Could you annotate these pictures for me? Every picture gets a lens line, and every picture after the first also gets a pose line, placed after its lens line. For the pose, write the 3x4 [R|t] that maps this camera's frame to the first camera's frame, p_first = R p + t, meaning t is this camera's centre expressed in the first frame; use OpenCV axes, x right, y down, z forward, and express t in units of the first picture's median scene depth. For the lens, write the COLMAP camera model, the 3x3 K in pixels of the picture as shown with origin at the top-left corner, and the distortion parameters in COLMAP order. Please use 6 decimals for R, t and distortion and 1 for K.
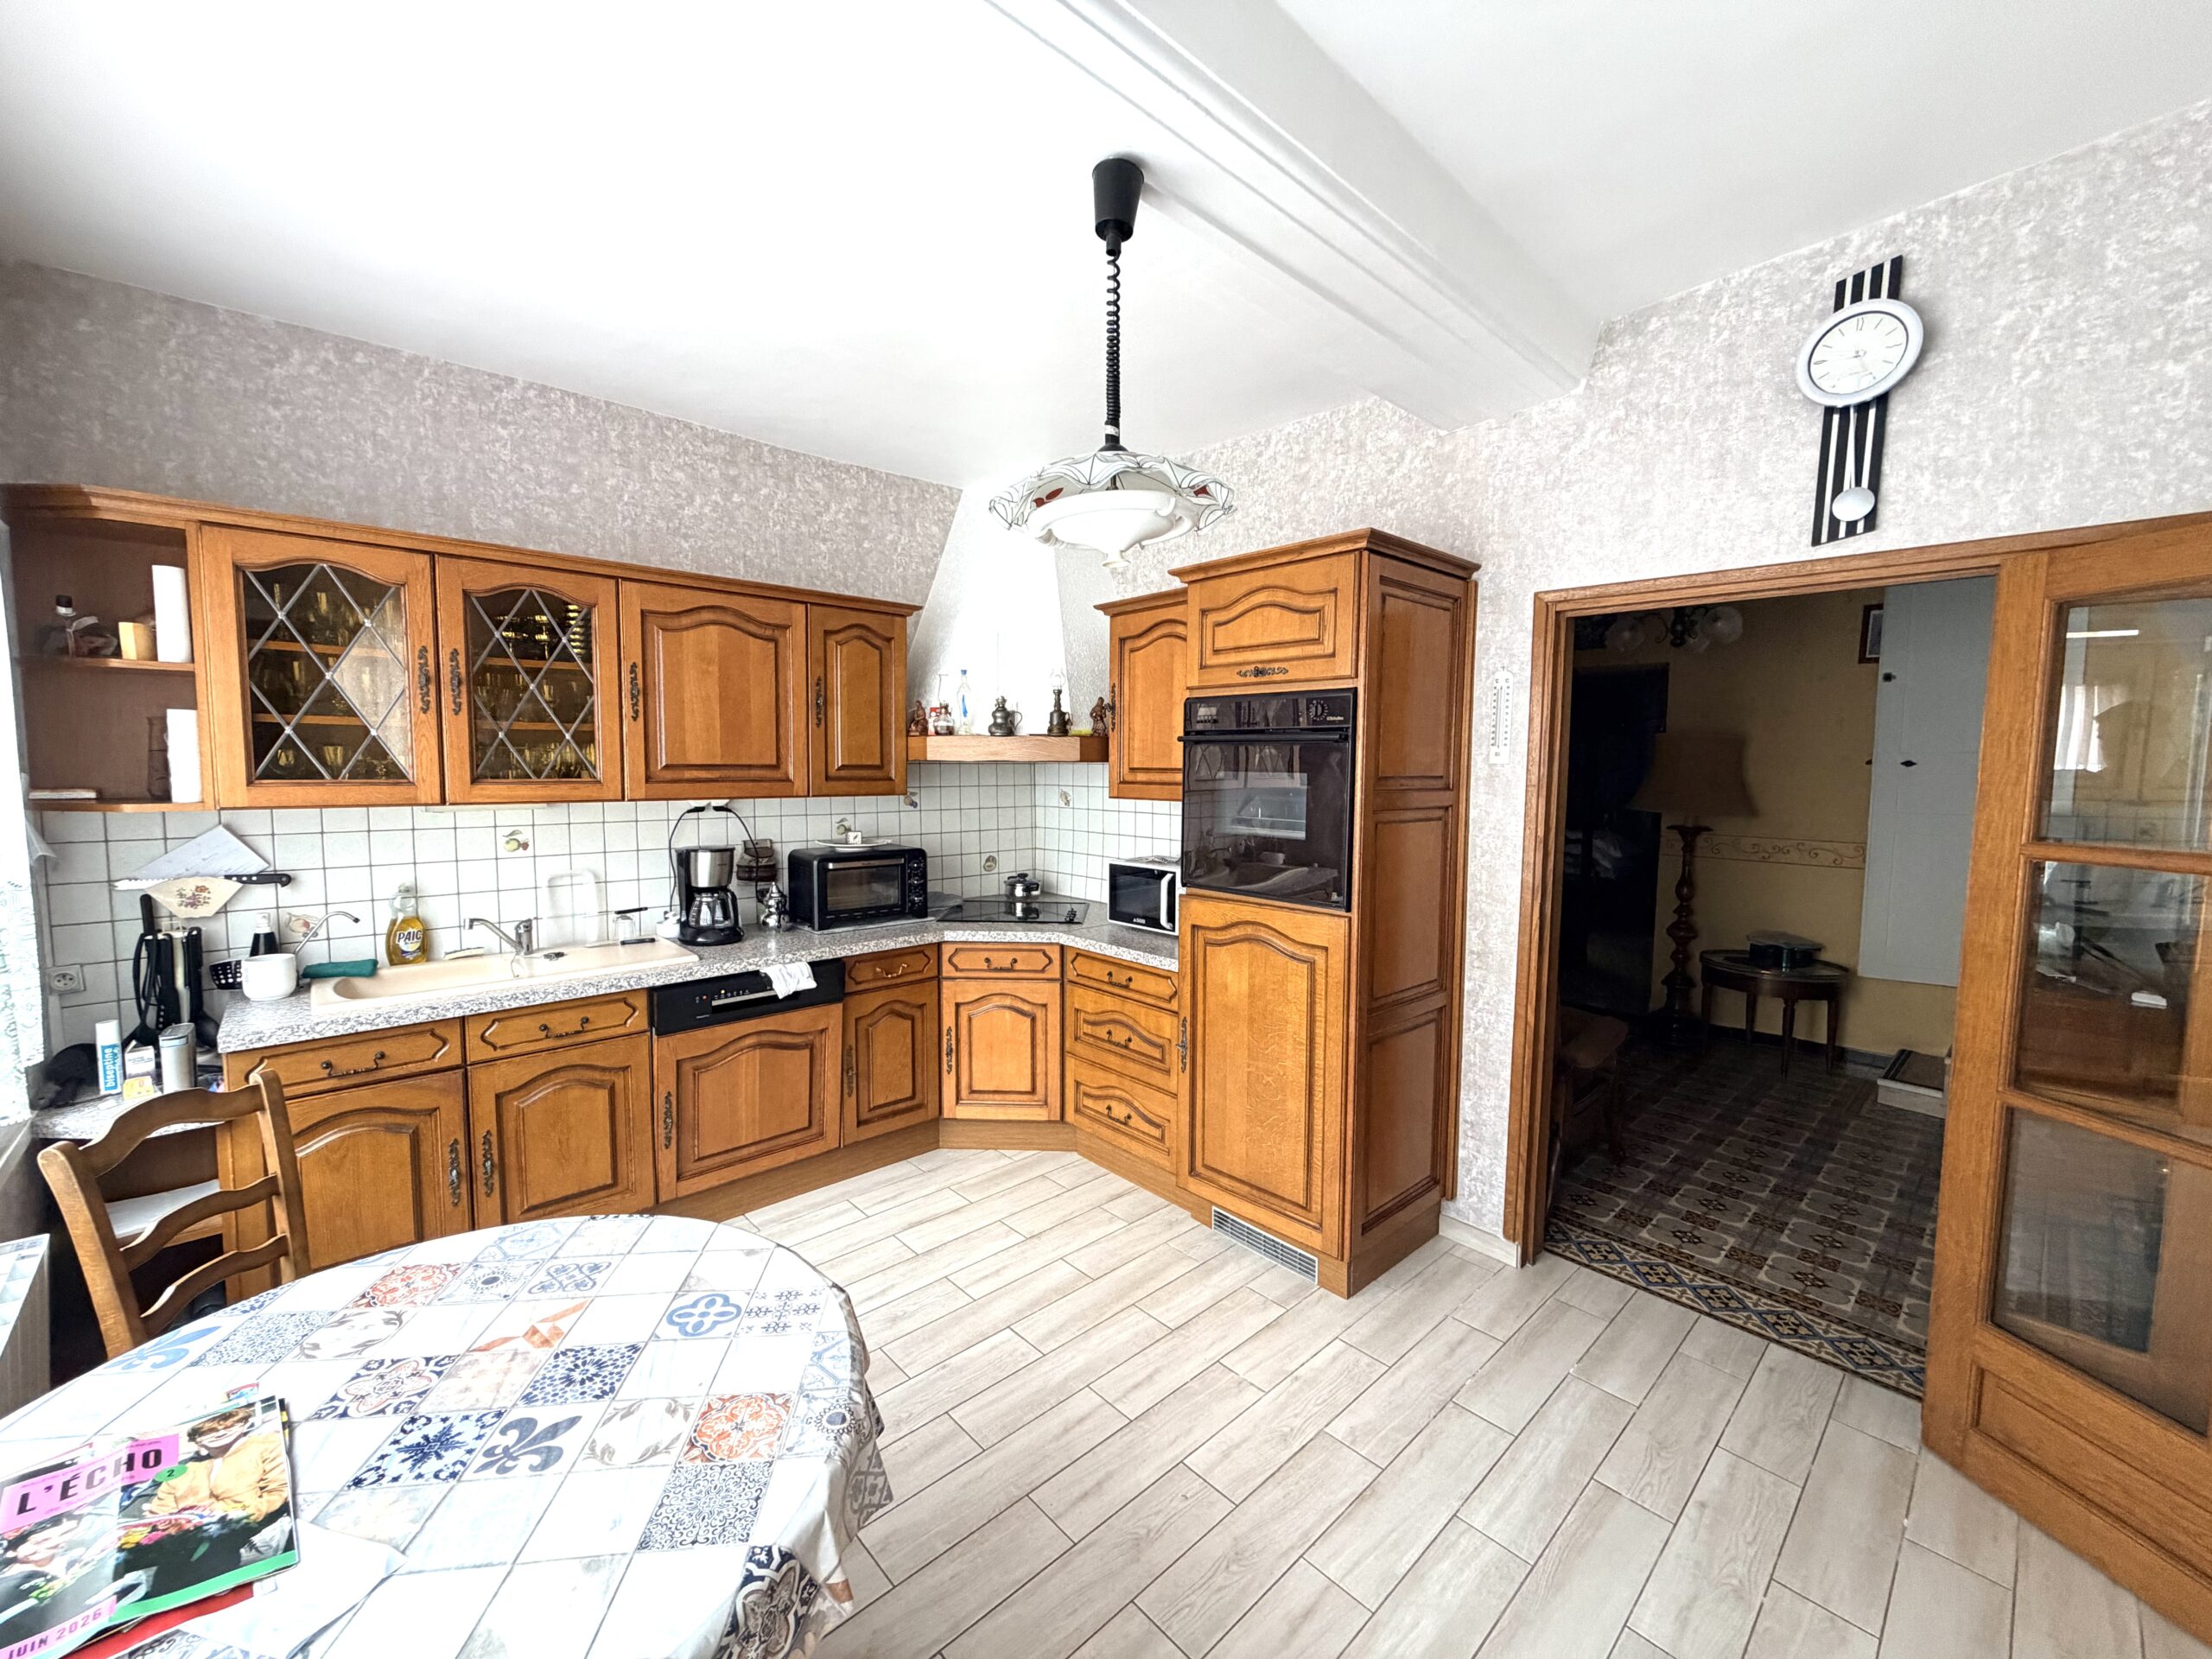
lens RADIAL K [[878.0, 0, 1102.2], [0, 878.0, 823.0], [0, 0, 1]] dist [-0.001280, -0.000110]
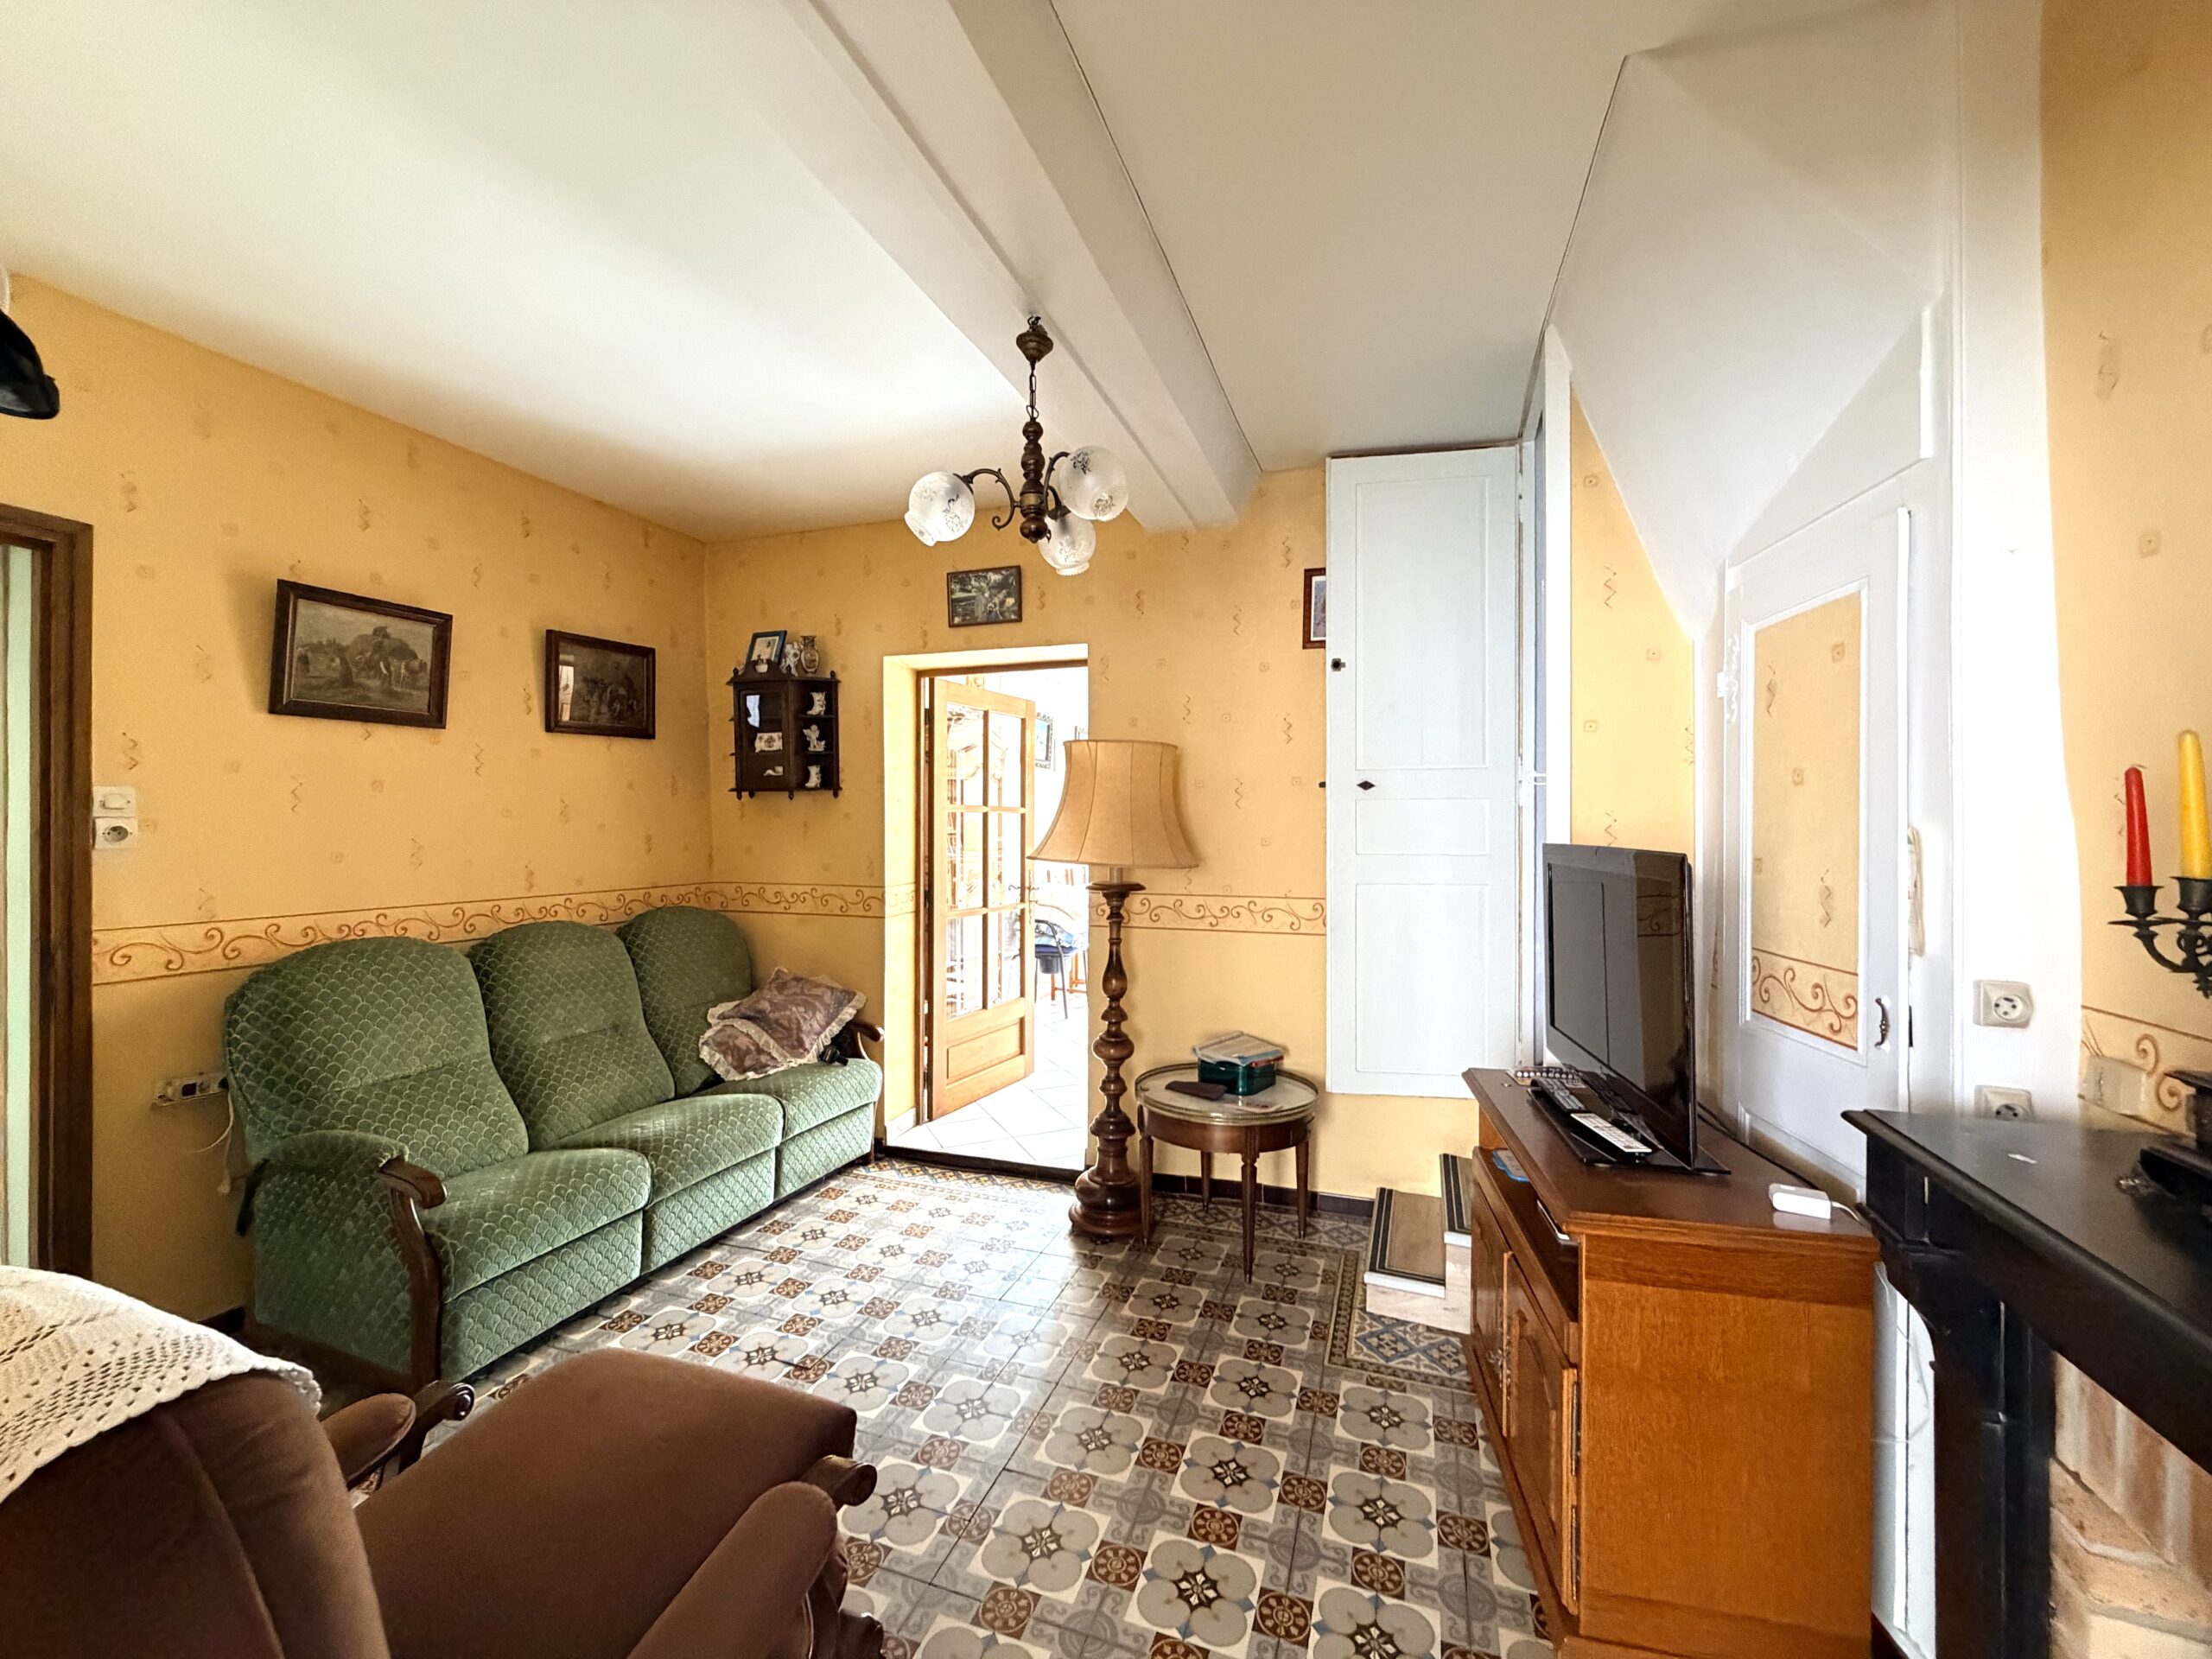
lens RADIAL K [[878.0, 0, 1113.5], [0, 878.0, 823.9], [0, 0, 1]] dist [-0.001280, -0.000110]
pose [[0.874639, -0.008490, 0.484700, 0.374060], [0.040313, 0.997657, -0.055270, -0.005258], [-0.483095, 0.067881, 0.872933, 0.453992]]
